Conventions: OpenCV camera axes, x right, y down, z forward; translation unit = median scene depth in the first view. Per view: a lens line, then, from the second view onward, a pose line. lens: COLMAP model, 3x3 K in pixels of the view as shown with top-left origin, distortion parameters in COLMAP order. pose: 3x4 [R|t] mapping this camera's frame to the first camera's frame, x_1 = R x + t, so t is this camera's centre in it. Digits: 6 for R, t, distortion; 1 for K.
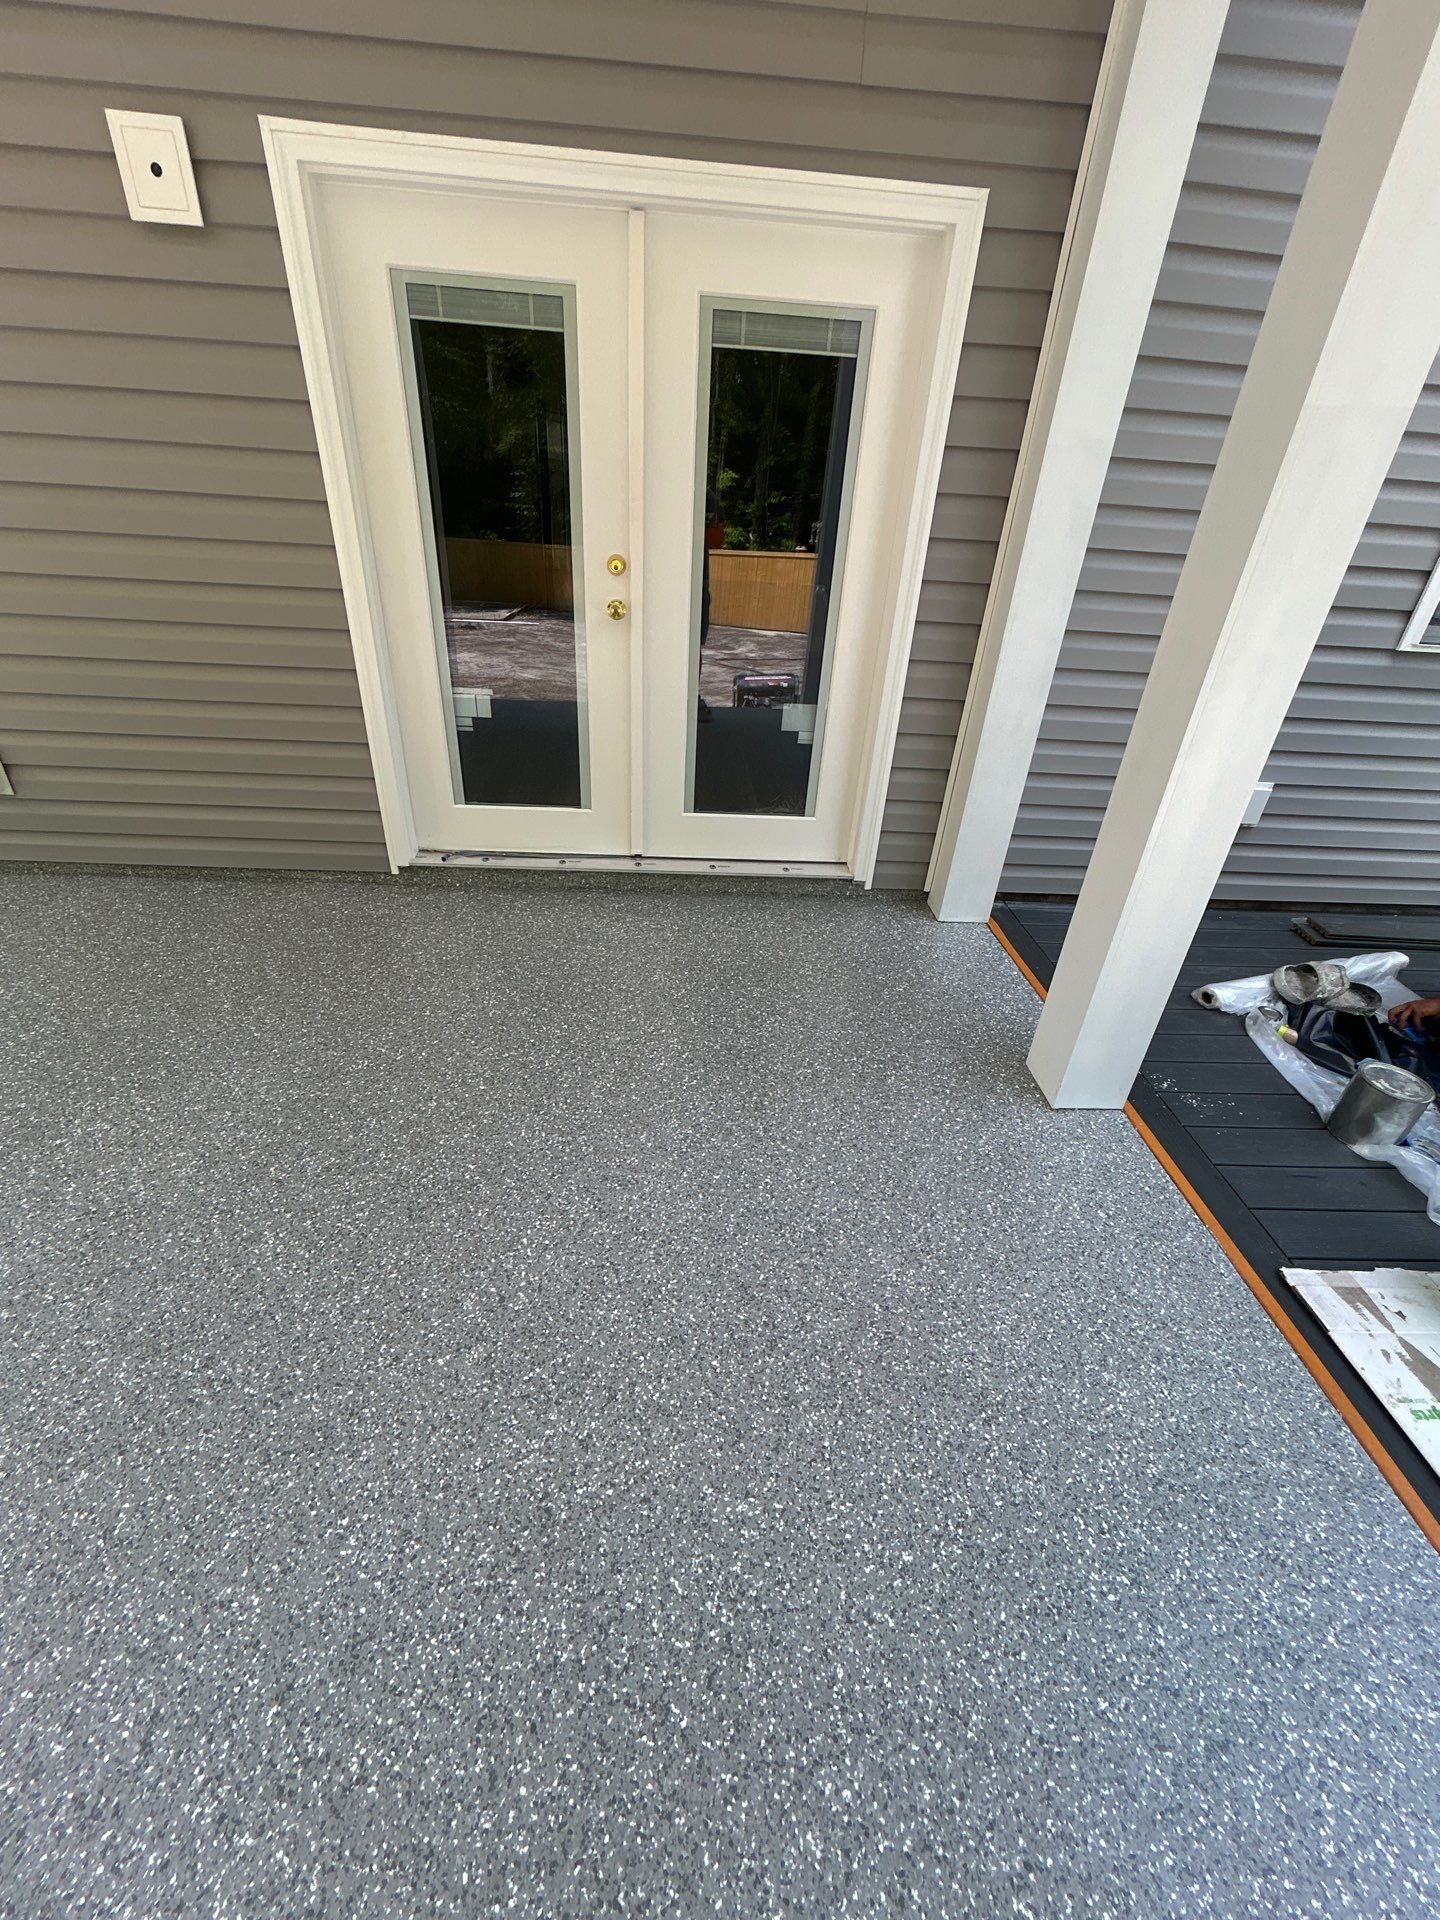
lens RADIAL K [[773.3, 0, 724.1], [0, 773.3, 959.9], [0, 0, 1]] dist [-0.000135, 0.000008]
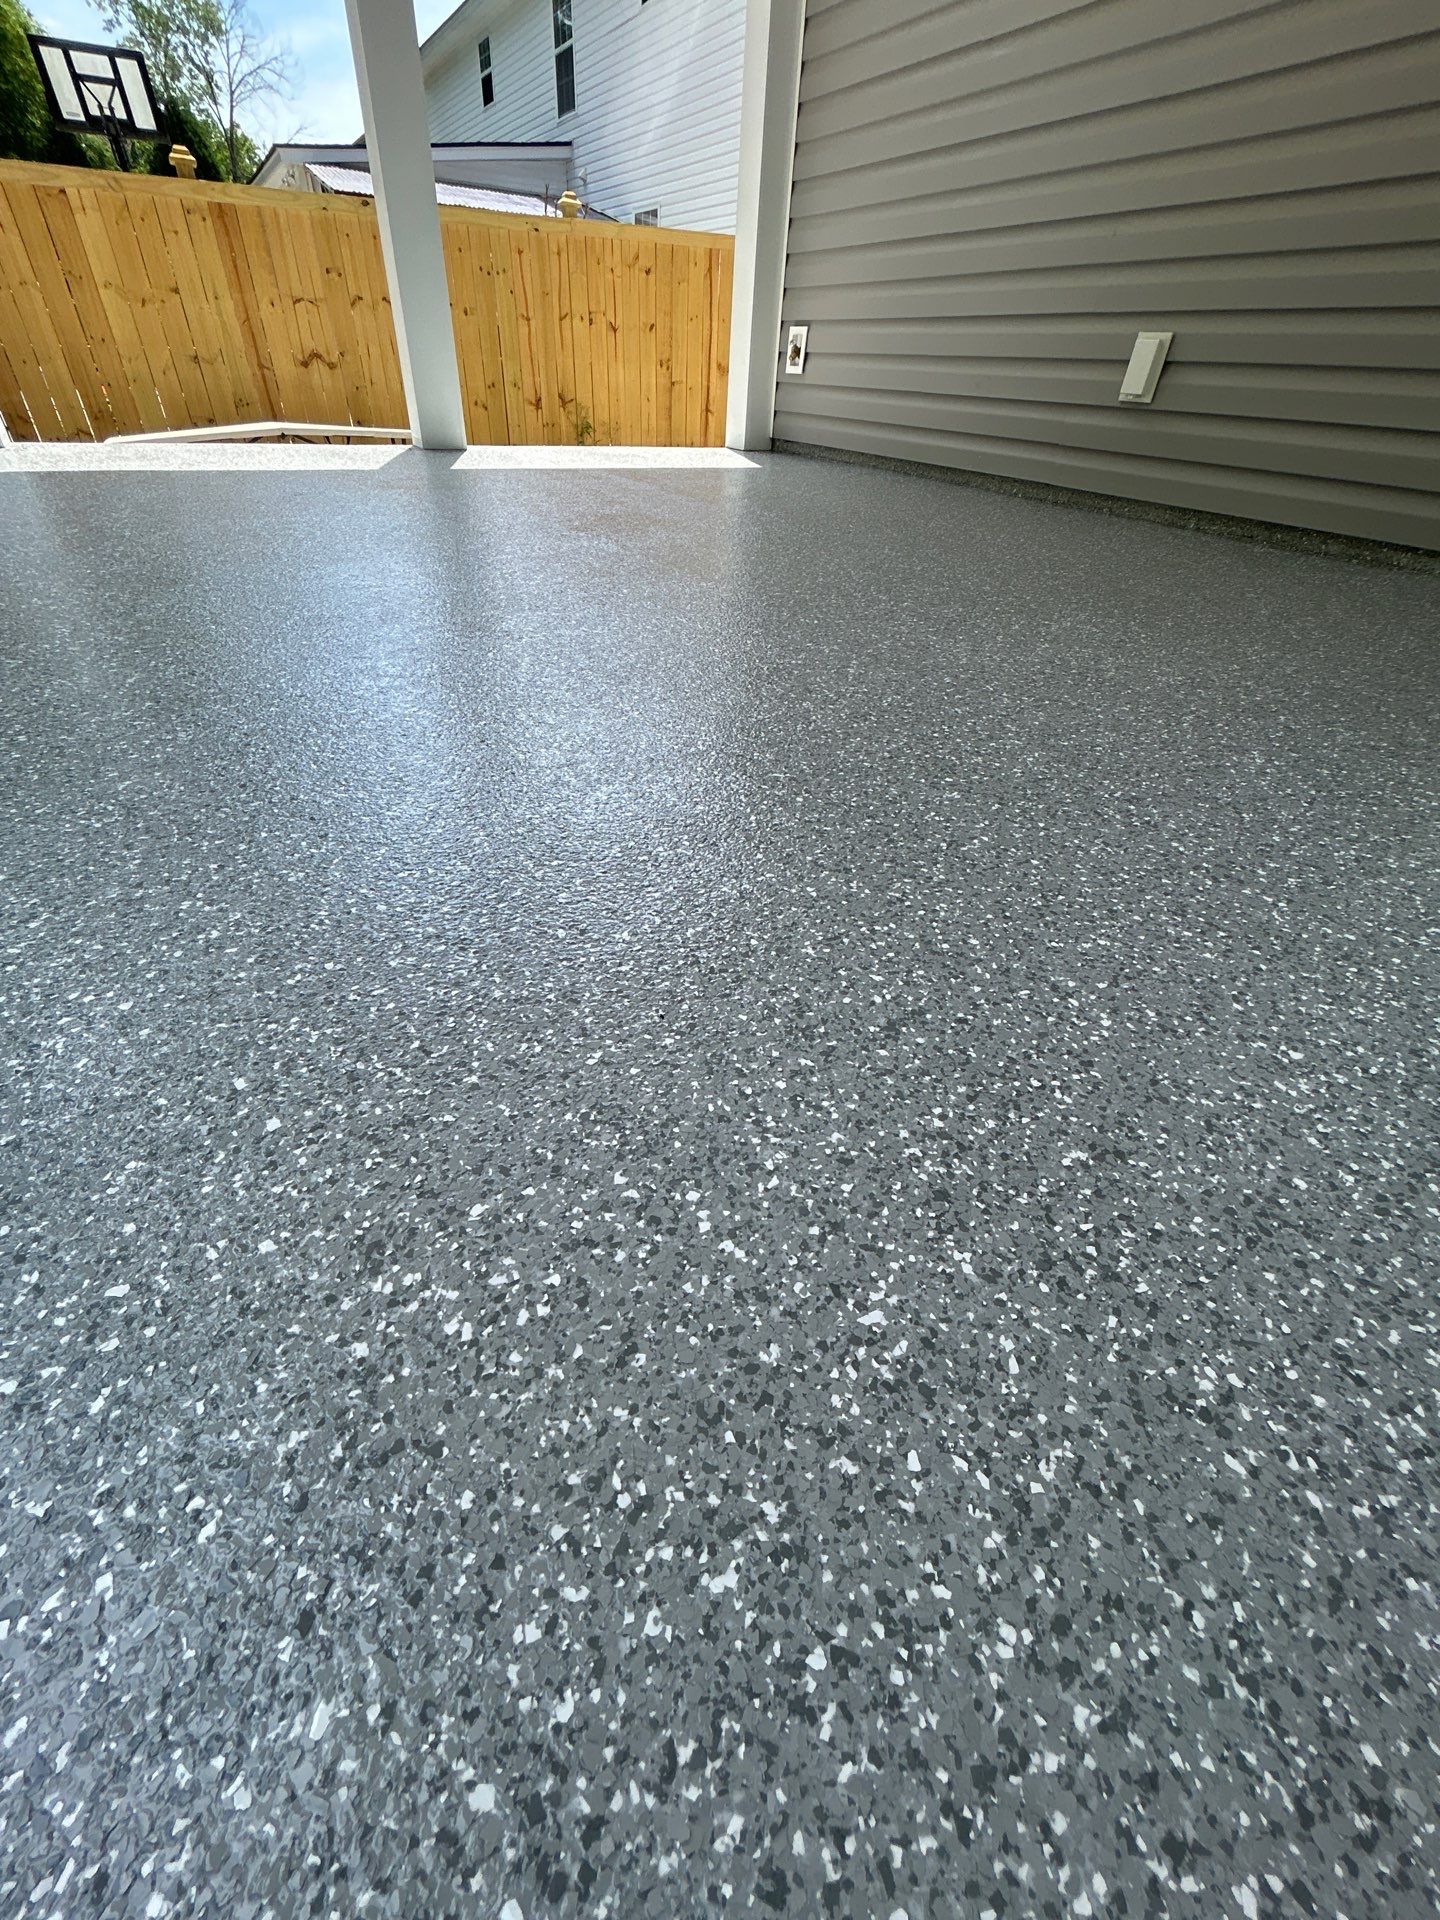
lens RADIAL K [[773.3, 0, 719.6], [0, 773.3, 962.5], [0, 0, 1]] dist [-0.000135, 0.000008]
pose [[0.454684, 0.517752, -0.724704, -0.235863], [-0.475854, 0.829027, 0.293730, 0.492125], [0.752879, 0.211299, 0.623319, 0.303293]]
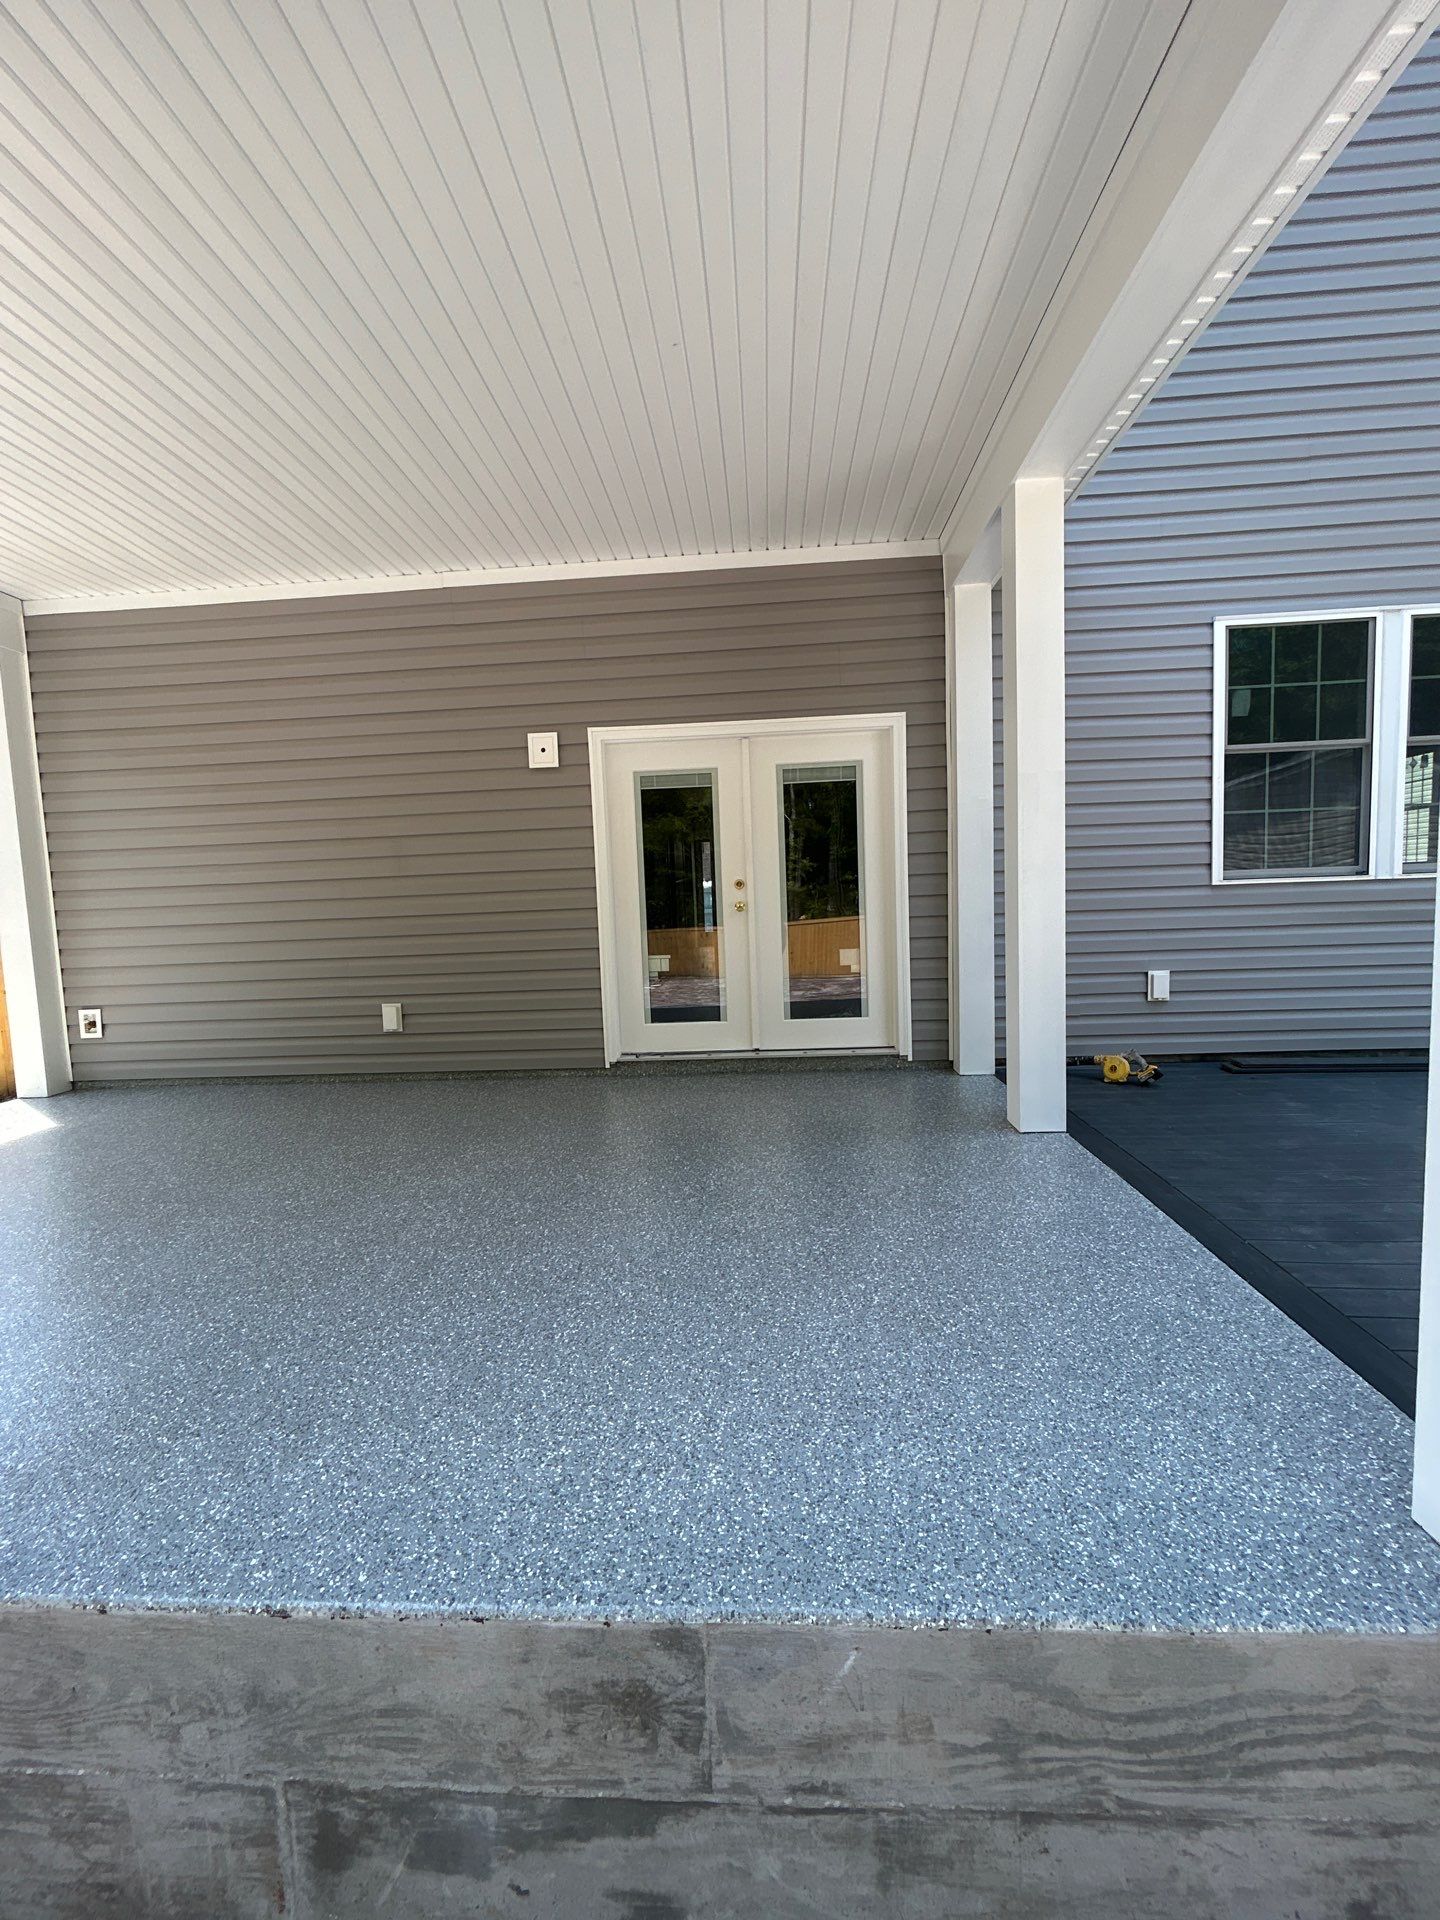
lens RADIAL K [[773.3, 0, 719.7], [0, 773.3, 953.1], [0, 0, 1]] dist [-0.000135, 0.000008]
pose [[0.989123, -0.085771, -0.119499, 0.031546], [0.023096, 0.892882, -0.449699, 0.698020], [0.145269, 0.442047, 0.885150, -0.852222]]
